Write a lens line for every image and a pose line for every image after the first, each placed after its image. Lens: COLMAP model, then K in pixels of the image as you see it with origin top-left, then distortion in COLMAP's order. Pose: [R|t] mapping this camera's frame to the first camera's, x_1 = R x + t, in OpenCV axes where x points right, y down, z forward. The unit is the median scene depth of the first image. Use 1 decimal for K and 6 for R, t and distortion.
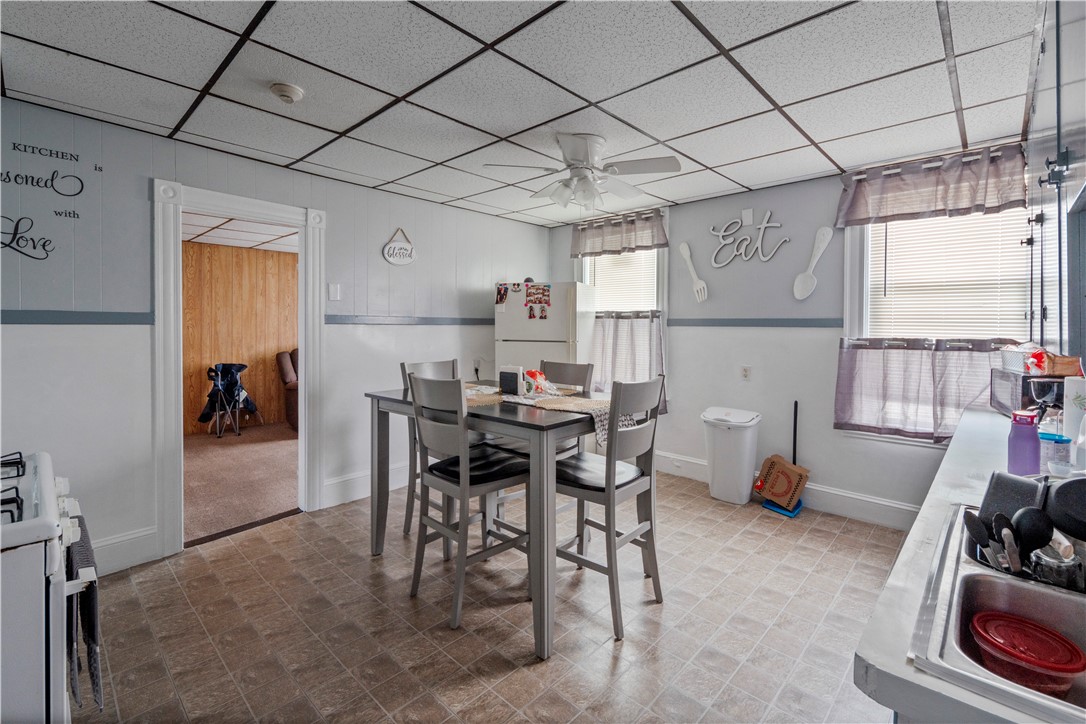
lens RADIAL K [[475.5, 0, 545.3], [0, 475.5, 326.9], [0, 0, 1]] dist [0.000167, -0.000286]
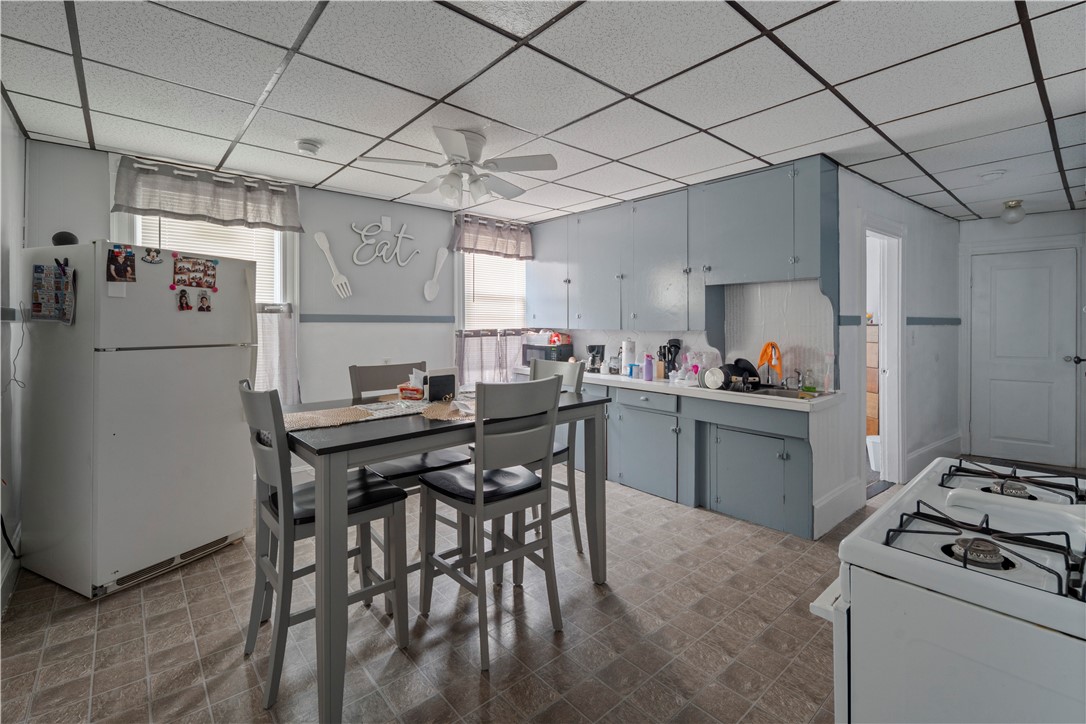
lens RADIAL K [[484.4, 0, 542.1], [0, 484.4, 326.9], [0, 0, 1]] dist [0.000075, -0.000245]
pose [[0.096803, -0.011295, 0.995239, -0.666825], [0.006145, 0.999923, 0.010750, -0.000248], [-0.995285, 0.005075, 0.096865, 0.528891]]
